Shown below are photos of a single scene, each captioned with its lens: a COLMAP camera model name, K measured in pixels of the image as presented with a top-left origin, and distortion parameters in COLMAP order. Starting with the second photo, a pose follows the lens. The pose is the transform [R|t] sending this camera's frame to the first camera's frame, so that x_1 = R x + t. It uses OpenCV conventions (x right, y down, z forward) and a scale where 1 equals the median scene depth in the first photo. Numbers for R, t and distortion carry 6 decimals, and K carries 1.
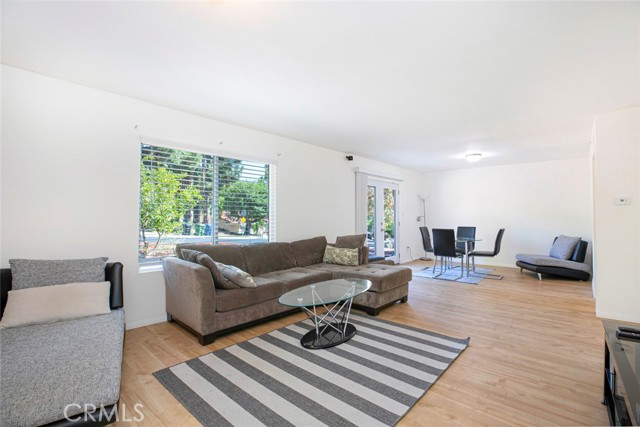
lens RADIAL K [[298.3, 0, 325.2], [0, 298.3, 212.6], [0, 0, 1]] dist [-0.032231, 0.000462]
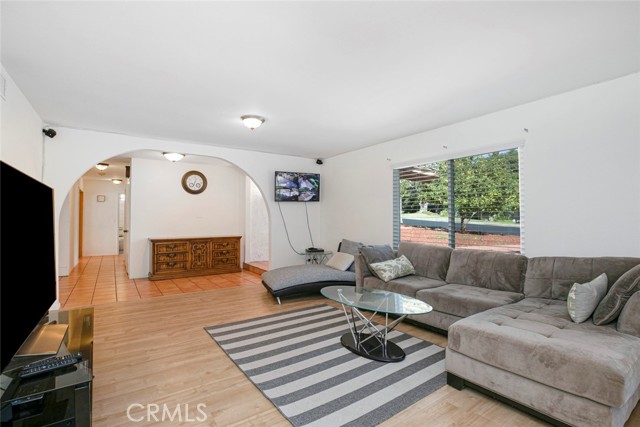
lens RADIAL K [[298.3, 0, 325.2], [0, 298.3, 212.6], [0, 0, 1]] dist [-0.032231, 0.000462]
pose [[-0.214833, -0.031164, -0.976153, 1.041602], [0.018849, 0.999172, -0.036047, 0.031946], [0.976469, -0.026143, -0.214068, 1.164654]]
